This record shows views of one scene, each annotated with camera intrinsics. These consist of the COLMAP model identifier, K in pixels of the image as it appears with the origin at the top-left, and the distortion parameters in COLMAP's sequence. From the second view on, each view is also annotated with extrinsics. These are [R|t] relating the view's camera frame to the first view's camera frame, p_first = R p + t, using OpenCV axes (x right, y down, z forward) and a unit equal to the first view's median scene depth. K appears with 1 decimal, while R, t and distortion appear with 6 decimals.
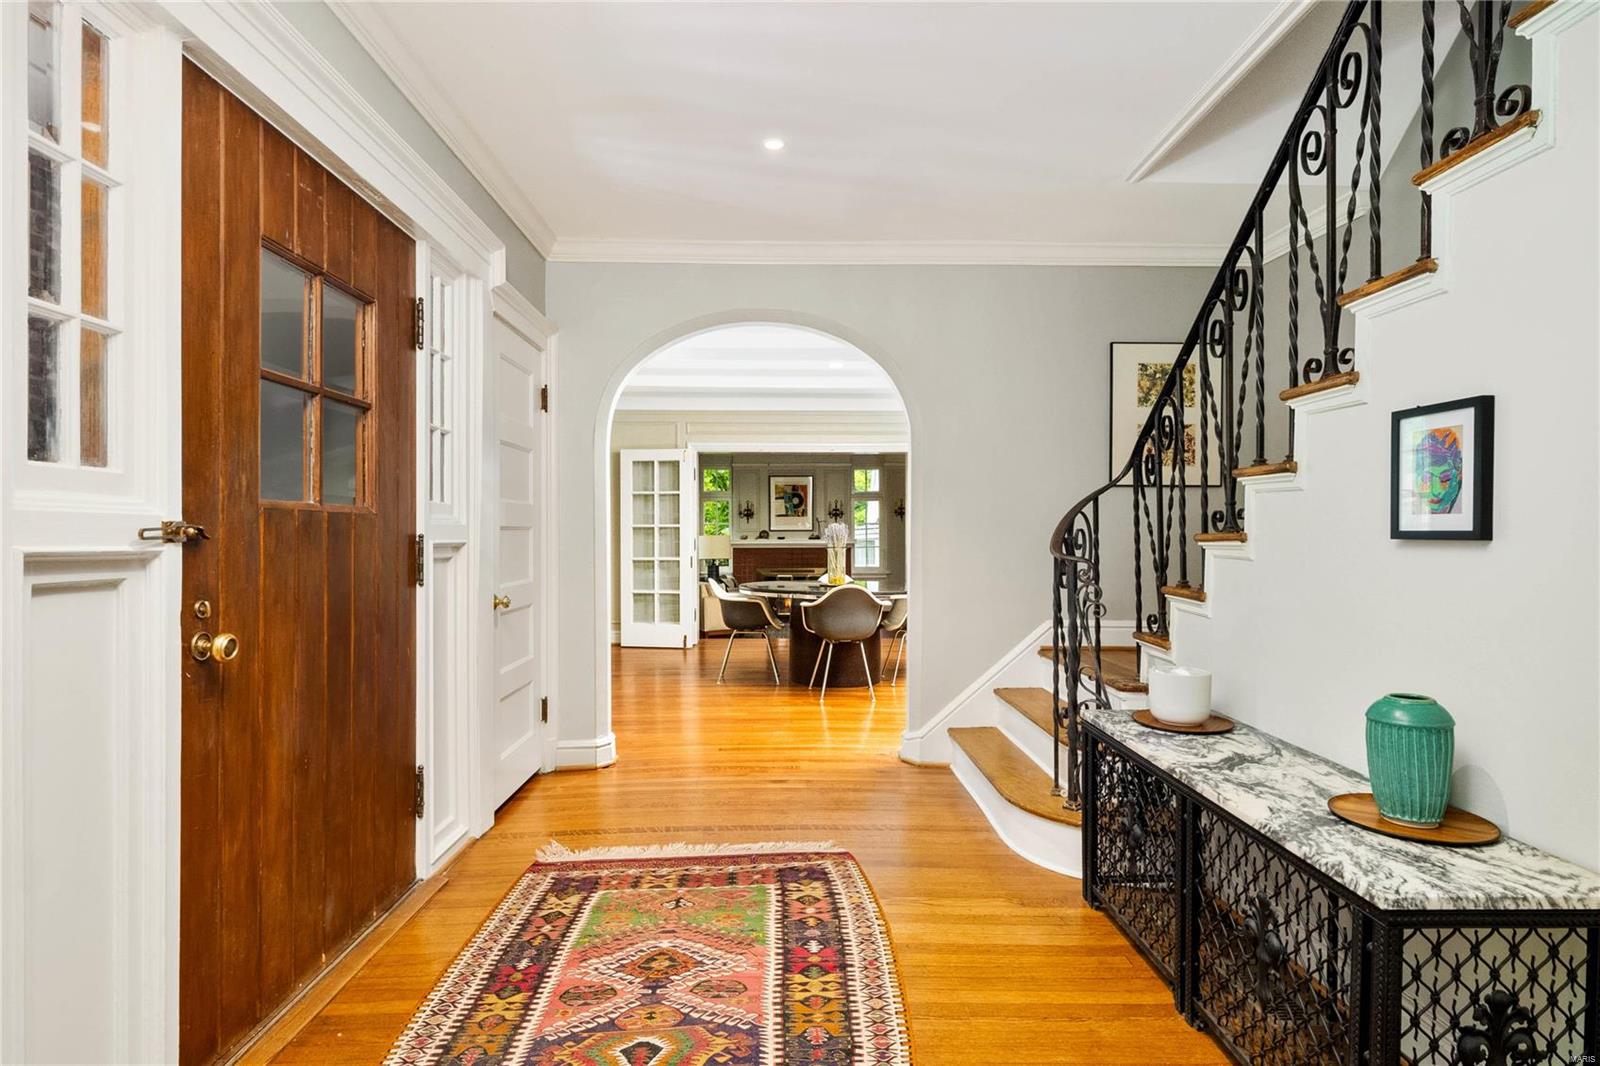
lens RADIAL K [[823.4, 0, 800.0], [0, 823.4, 533.0], [0, 0, 1]] dist [-0.000587, -0.000071]
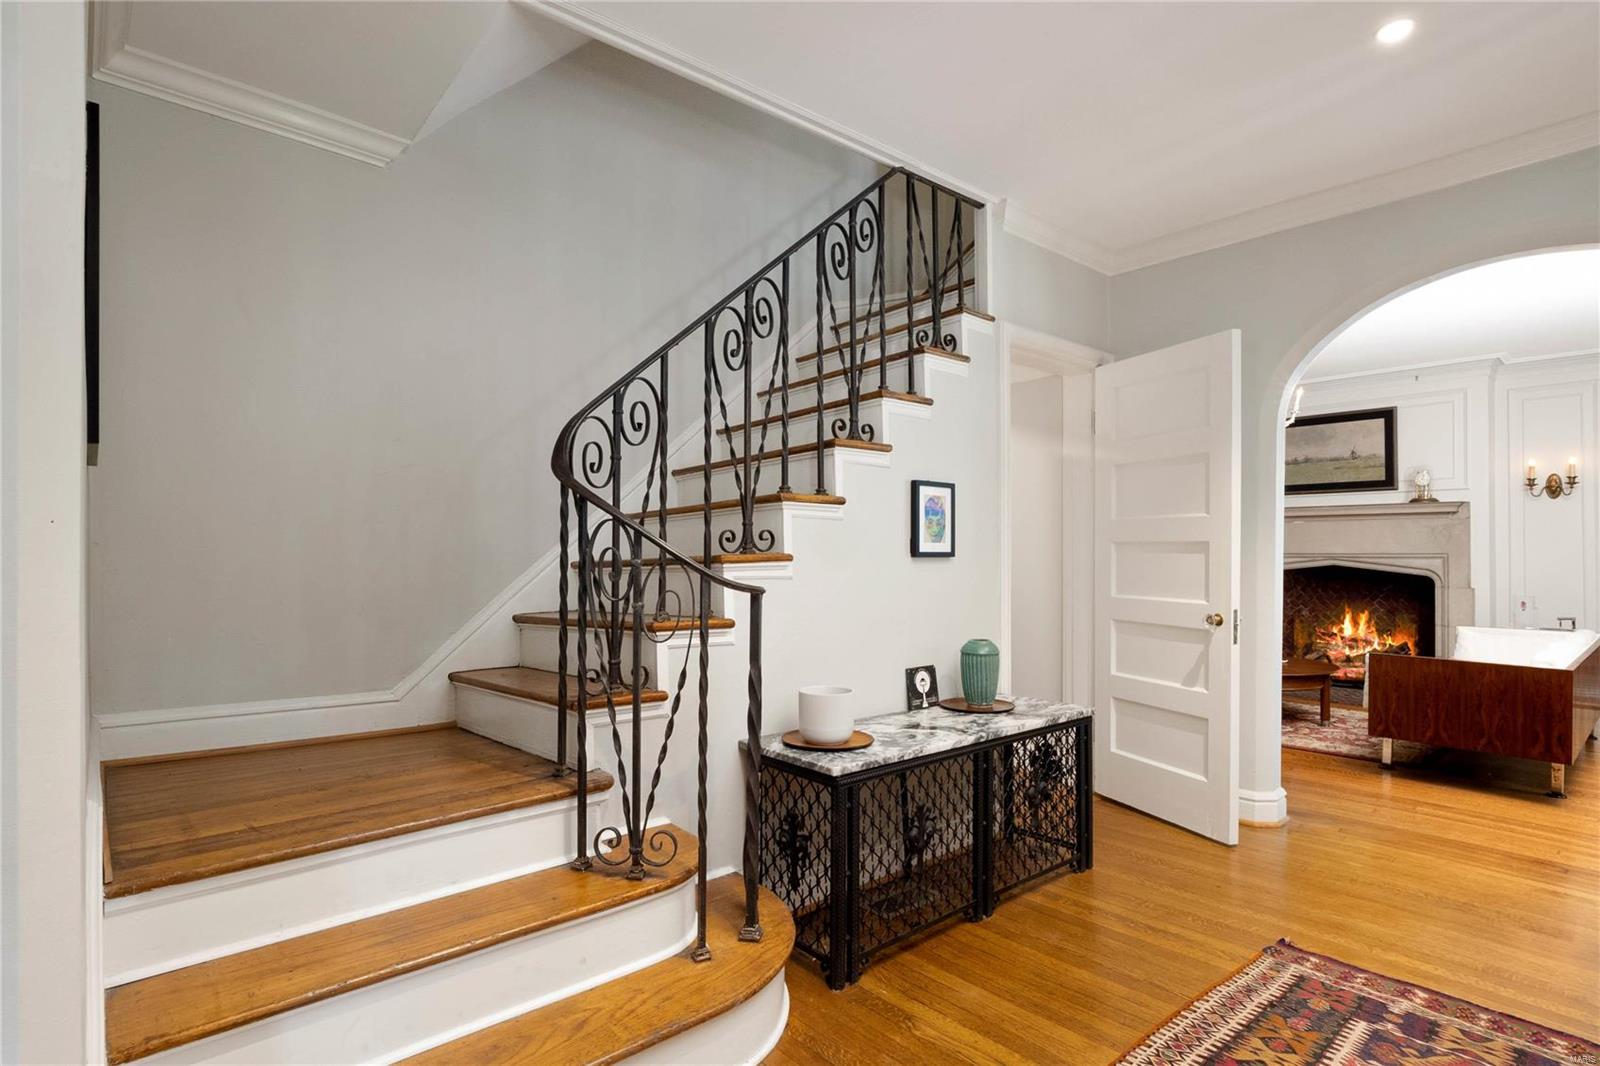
lens RADIAL K [[823.4, 0, 800.0], [0, 823.4, 533.0], [0, 0, 1]] dist [-0.000587, -0.000071]
pose [[-0.642003, 0.005615, 0.766681, -0.364349], [-0.001708, 0.999960, -0.008753, -0.024114], [-0.766700, -0.006929, -0.641968, 2.052047]]
